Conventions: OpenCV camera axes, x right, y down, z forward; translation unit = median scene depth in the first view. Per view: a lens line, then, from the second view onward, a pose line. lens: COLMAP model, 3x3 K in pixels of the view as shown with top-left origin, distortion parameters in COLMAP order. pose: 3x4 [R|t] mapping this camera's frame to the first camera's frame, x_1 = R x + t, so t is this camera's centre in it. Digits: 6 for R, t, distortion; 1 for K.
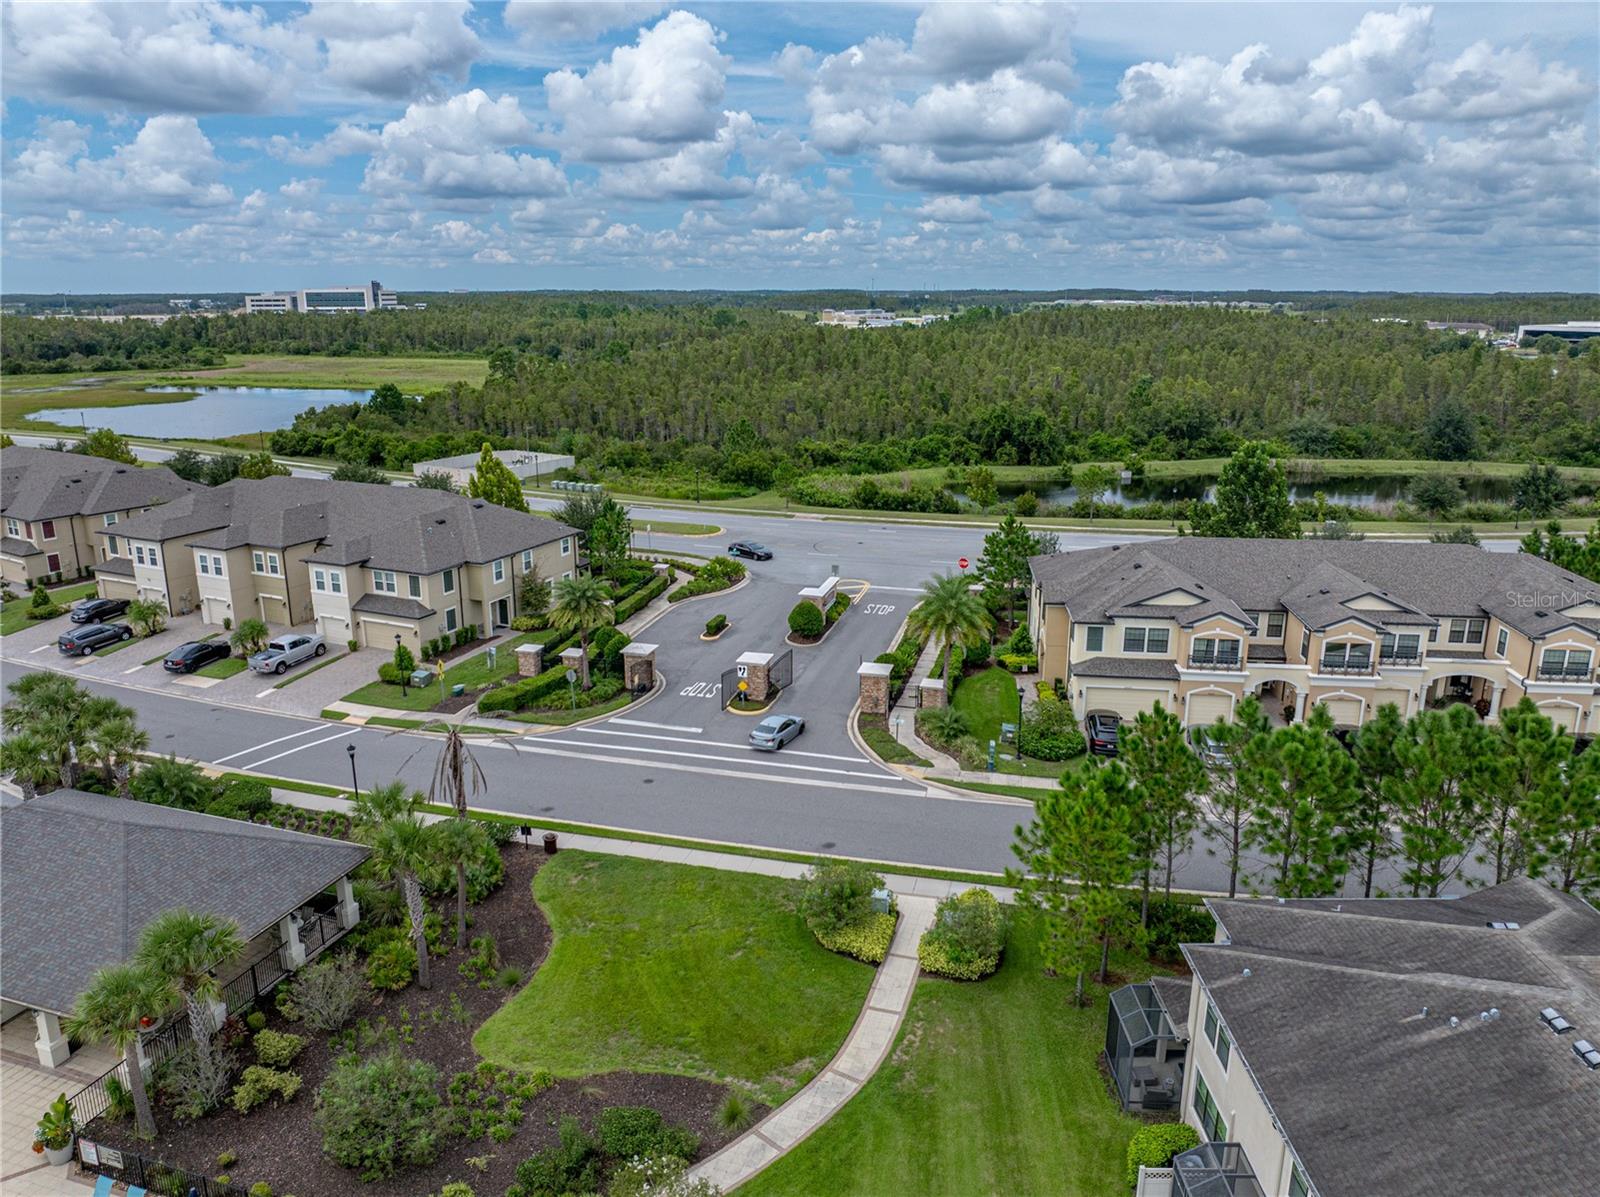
lens RADIAL K [[1140.8, 0, 800.0], [0, 1140.8, 598.5], [0, 0, 1]] dist [-0.035823, 0.002114]
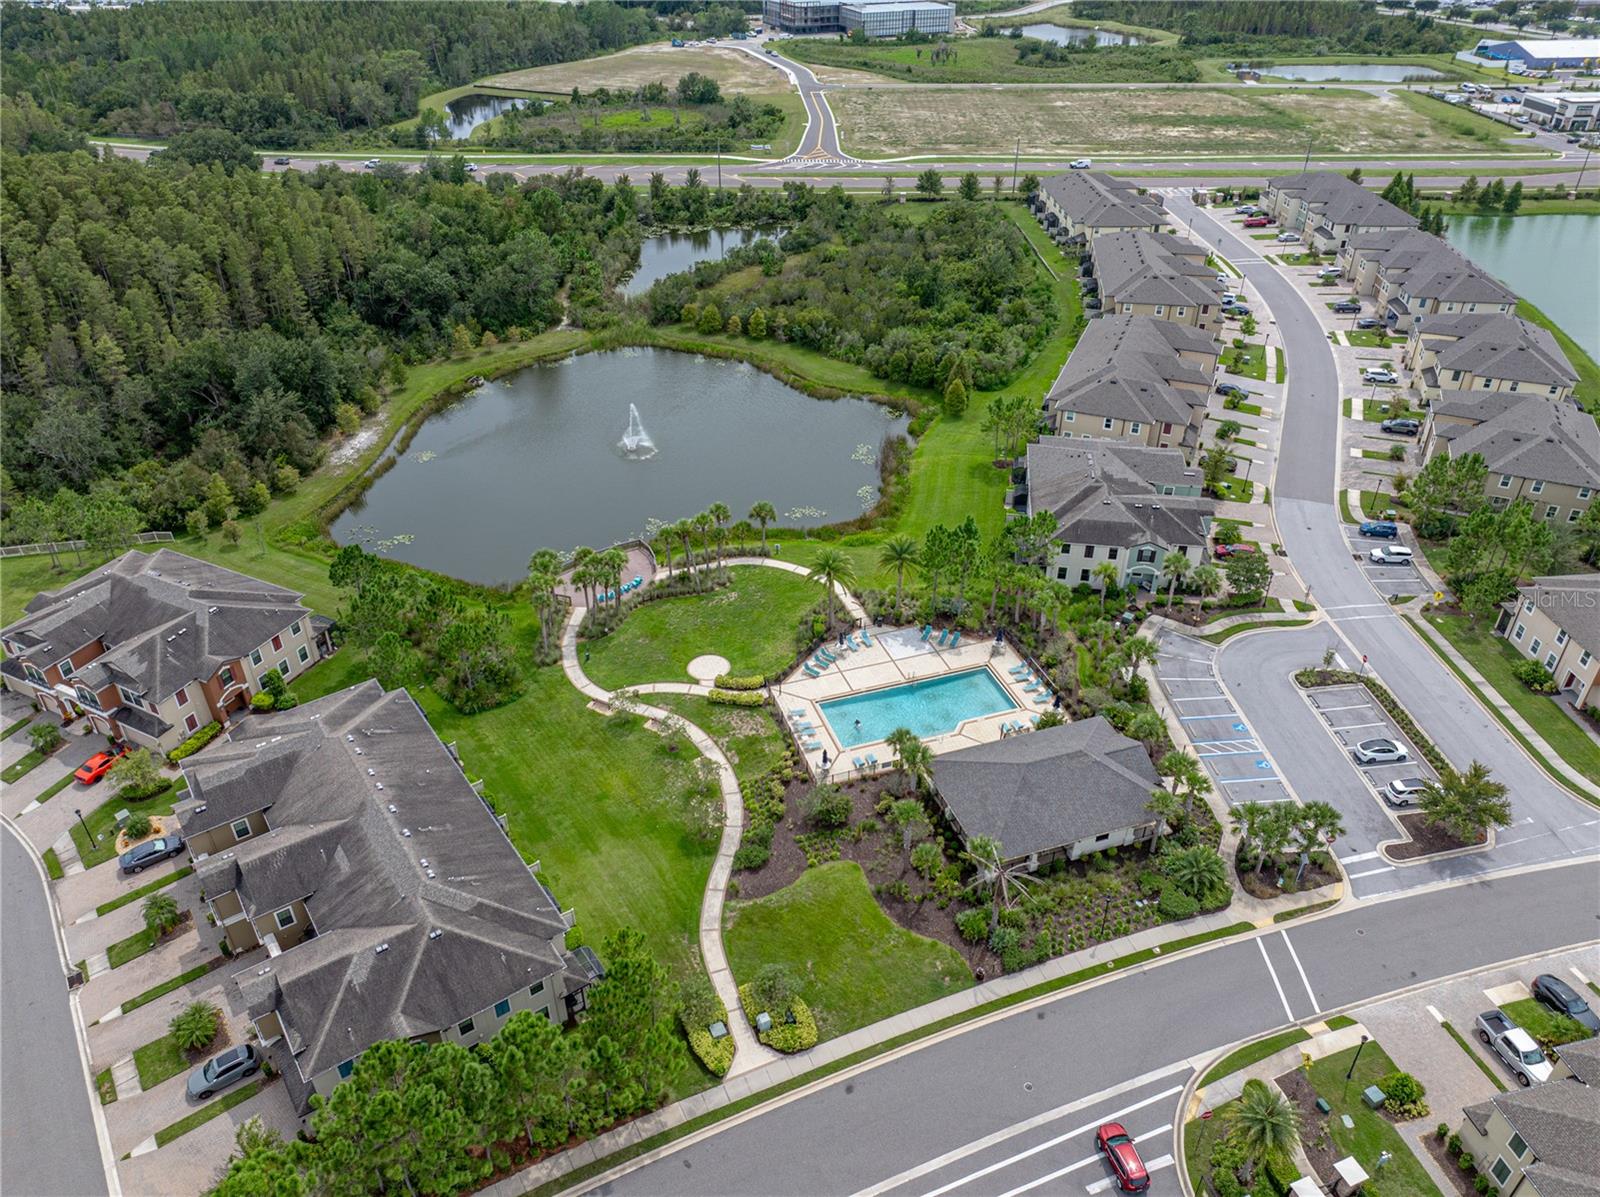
lens RADIAL K [[1161.0, 0, 805.0], [0, 1161.0, 560.4], [0, 0, 1]] dist [-0.037079, 0.002078]
pose [[-0.800222, 0.309995, -0.513369, 0.356199], [-0.164186, 0.710084, 0.684707, -0.719146], [0.576791, 0.632206, -0.517327, 0.780919]]
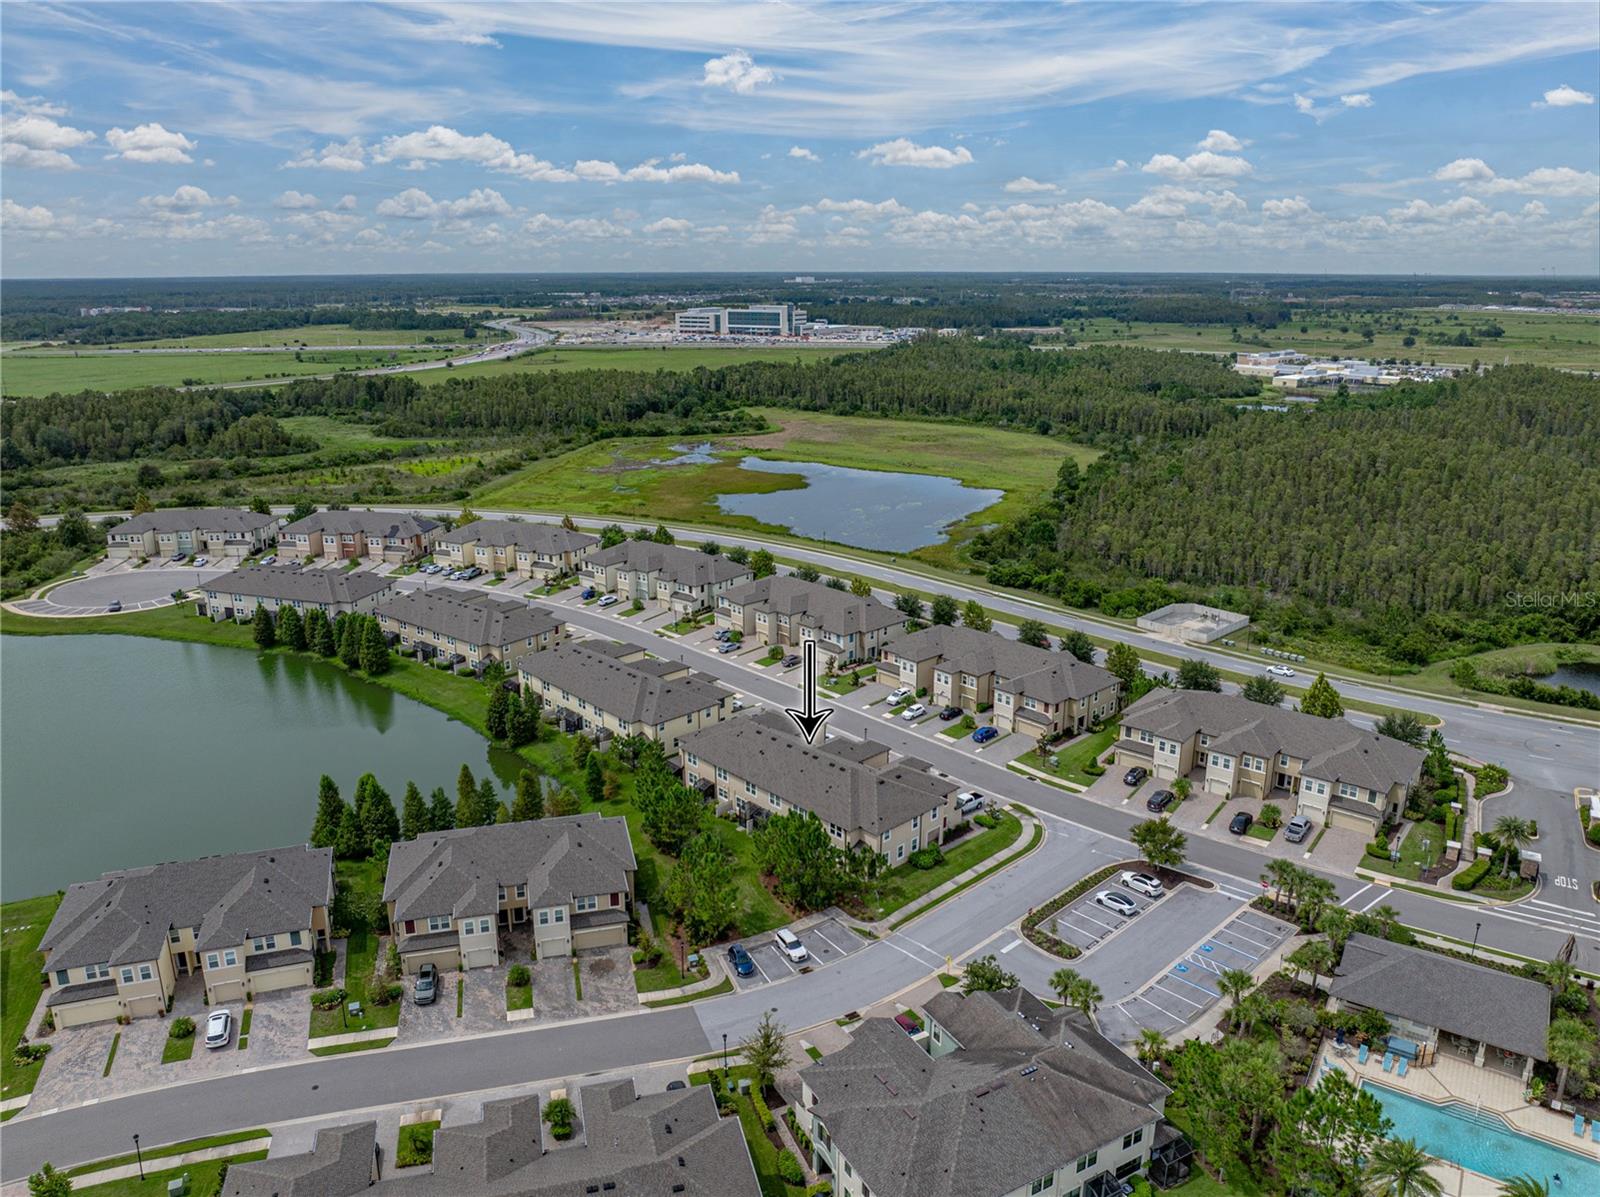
lens RADIAL K [[1128.9, 0, 797.6], [0, 1128.9, 588.3], [0, 0, 1]] dist [-0.033957, 0.000618]
pose [[0.962021, 0.067751, -0.264436, -0.682541], [-0.064756, 0.997700, 0.020036, -0.280657], [0.265185, -0.002151, 0.964195, -0.829884]]
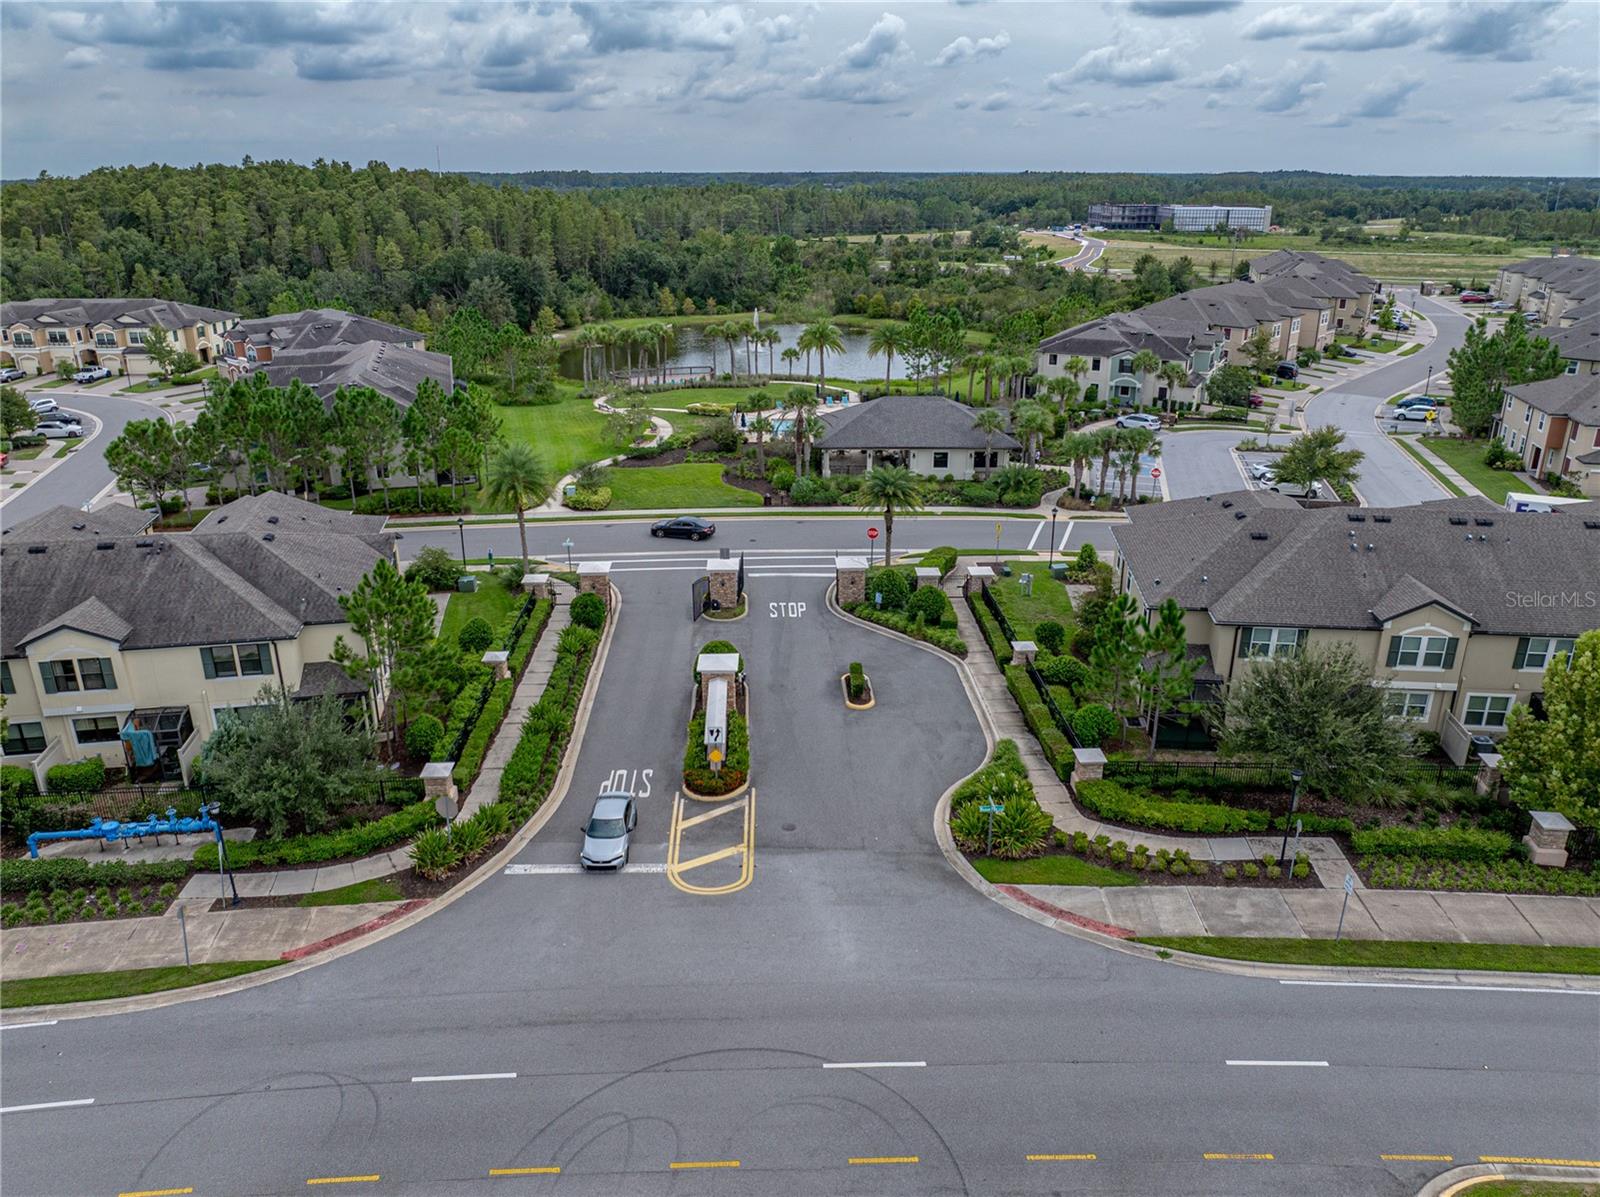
lens RADIAL K [[1135.8, 0, 800.0], [0, 1135.8, 598.5], [0, 0, 1]] dist [-0.008511, -0.057465]
pose [[-0.954732, 0.100165, -0.280096, 0.136337], [-0.083037, 0.814430, 0.574290, -0.387556], [0.285642, 0.571552, -0.769245, 1.435629]]
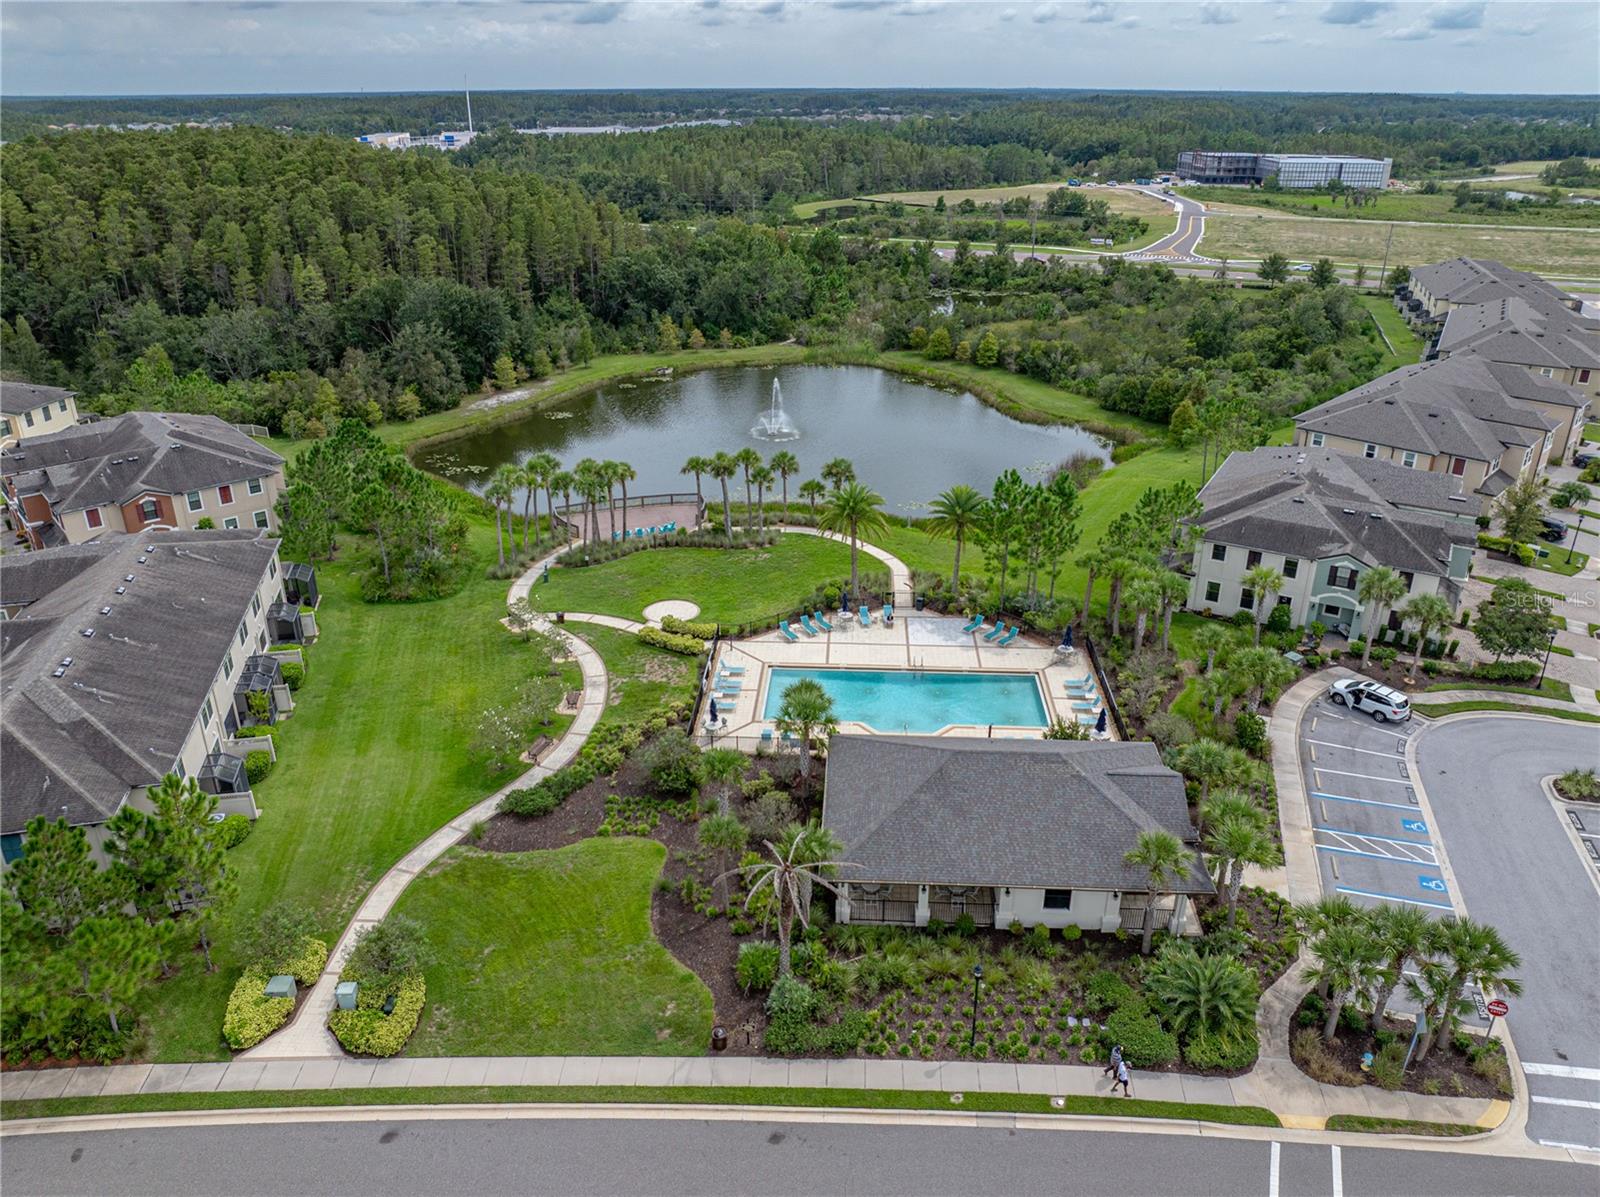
lens RADIAL K [[1140.8, 0, 800.0], [0, 1140.8, 598.5], [0, 0, 1]] dist [-0.035823, 0.002114]
pose [[-0.967678, 0.098619, -0.232106, -0.064710], [-0.071867, 0.774367, 0.628642, -0.355467], [0.241731, 0.625004, -0.742251, 0.859947]]
